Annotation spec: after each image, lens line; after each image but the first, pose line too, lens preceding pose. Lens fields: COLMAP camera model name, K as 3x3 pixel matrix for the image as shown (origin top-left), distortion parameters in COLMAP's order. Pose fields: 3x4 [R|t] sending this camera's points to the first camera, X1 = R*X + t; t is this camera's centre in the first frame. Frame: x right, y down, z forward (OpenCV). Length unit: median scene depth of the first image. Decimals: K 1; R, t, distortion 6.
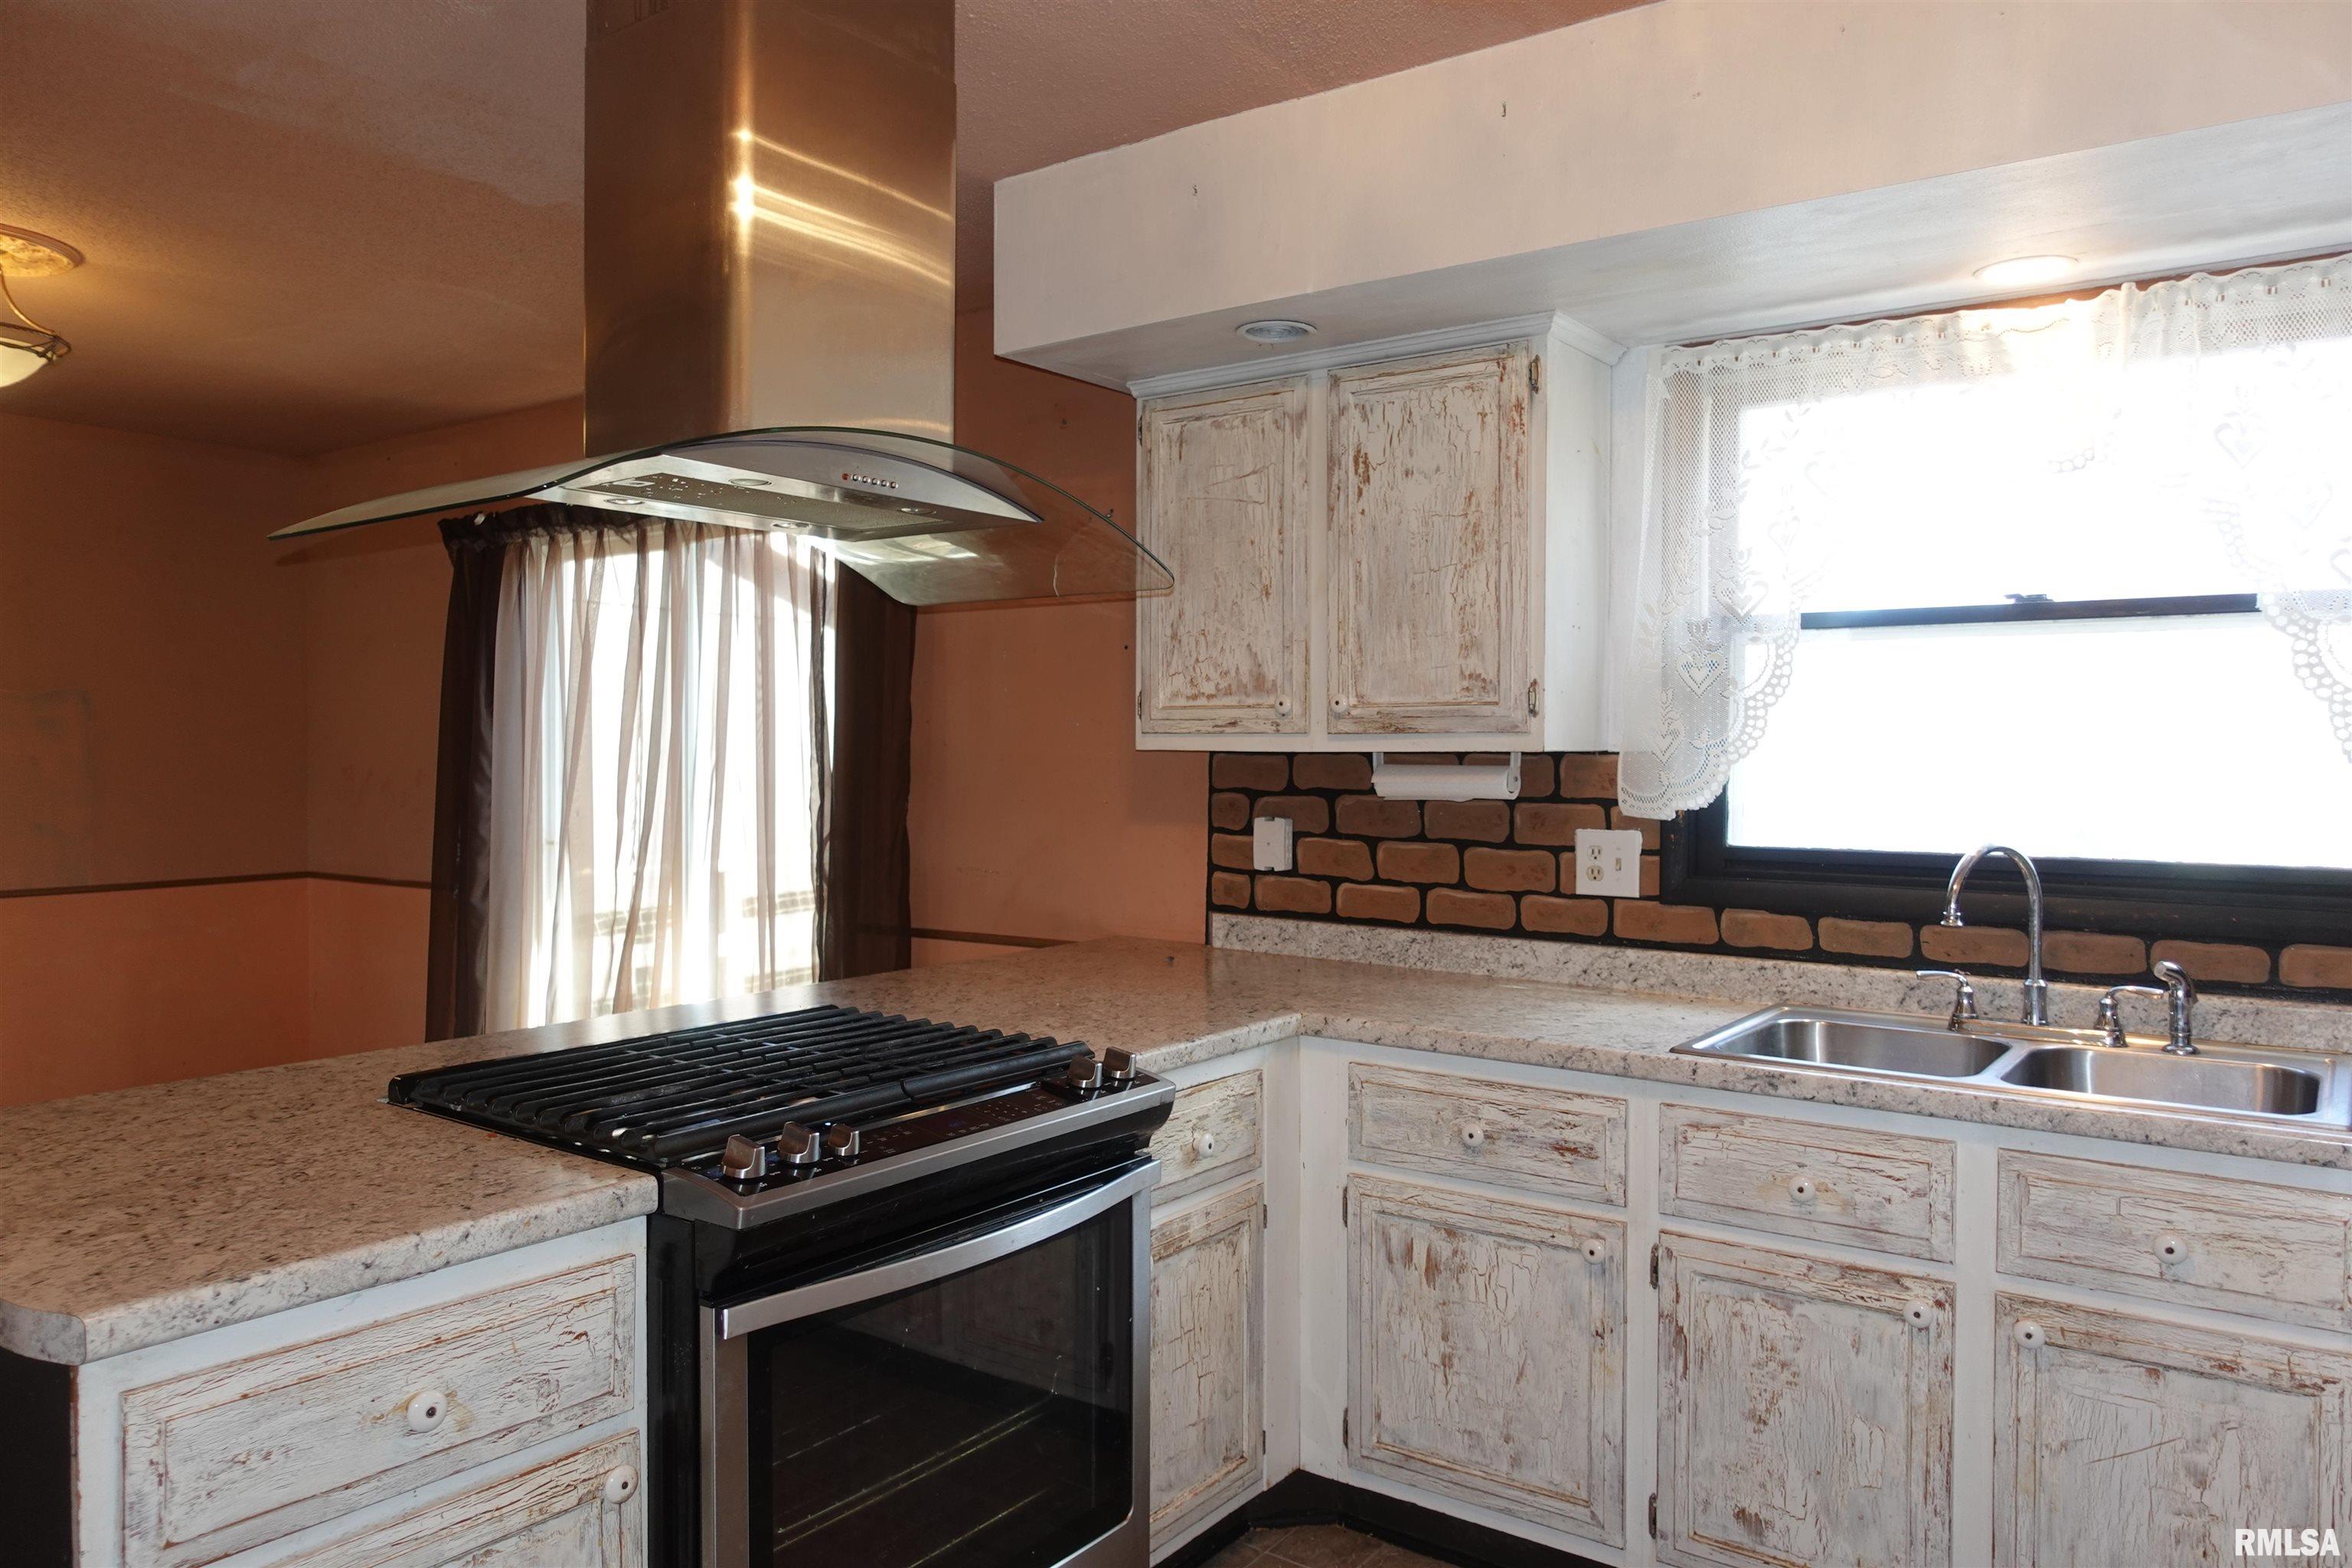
lens RADIAL K [[1601.1, 0, 1176.0], [0, 1601.1, 784.0], [0, 0, 1]] dist [-0.005212, 0.000847]
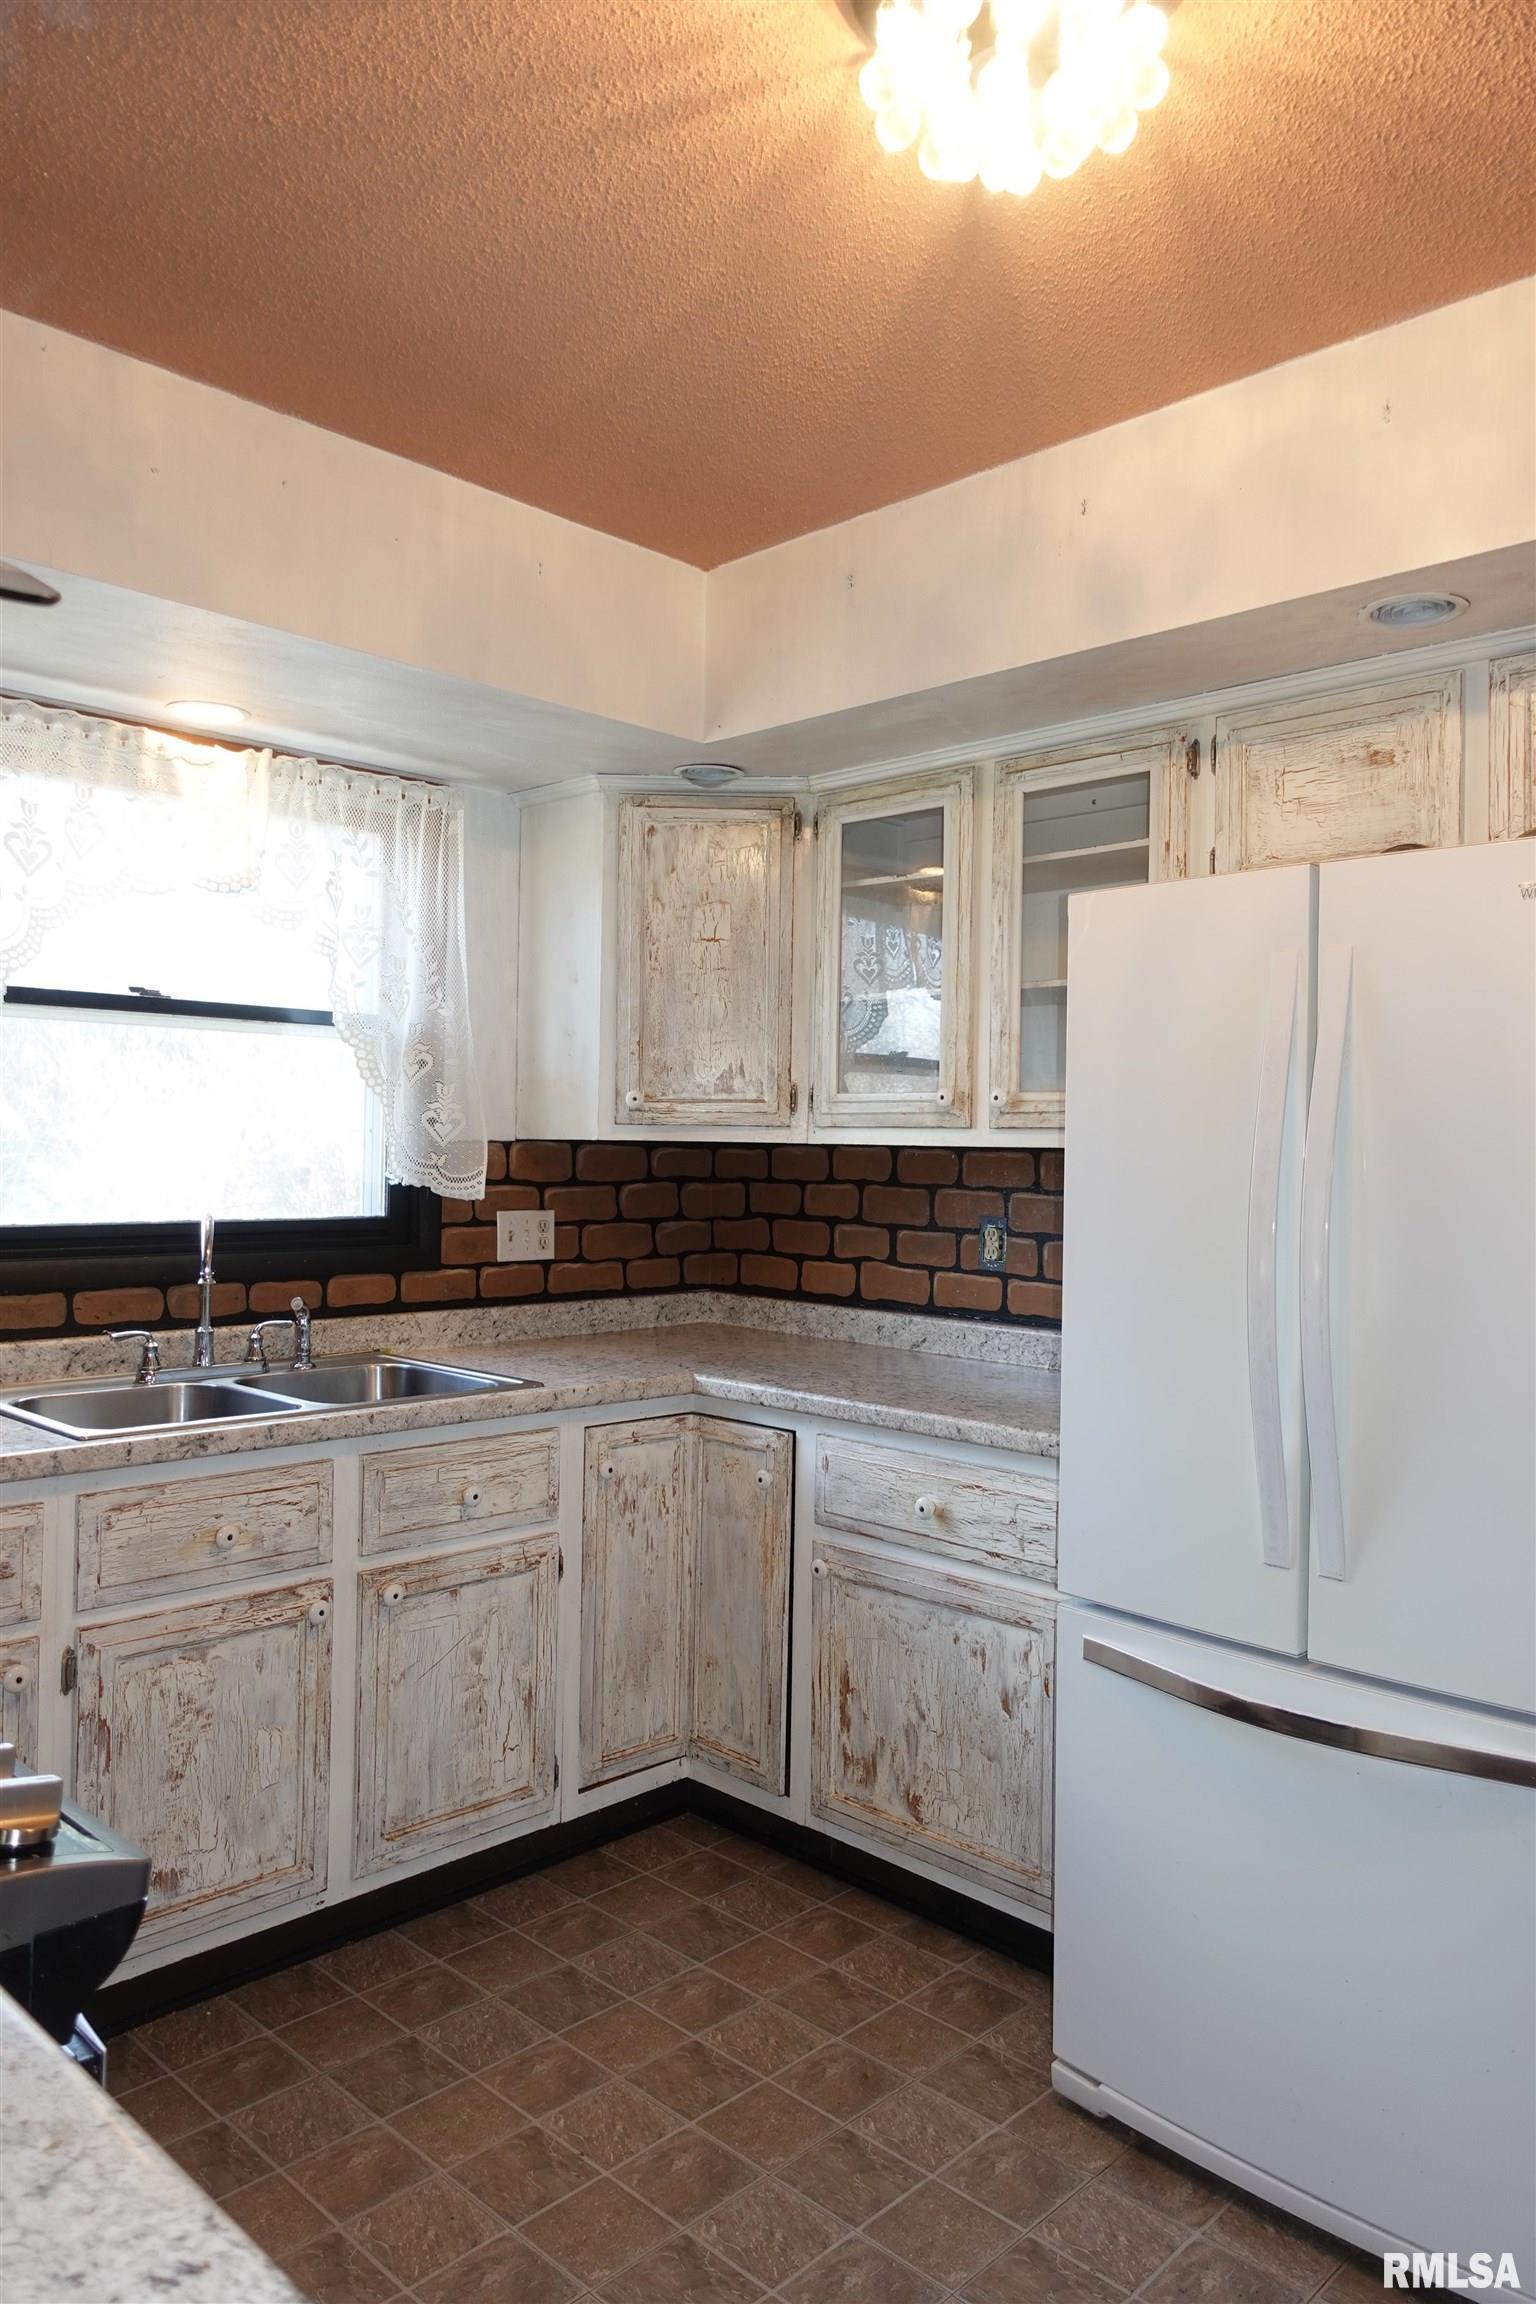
lens RADIAL K [[1593.3, 0, 772.3], [0, 1593.3, 1142.8], [0, 0, 1]] dist [-0.006174, 0.001924]
pose [[0.141772, 0.000532, 0.989899, -0.468415], [0.002721, 0.999996, -0.000928, -0.007202], [-0.989896, 0.002825, 0.141770, 0.370190]]
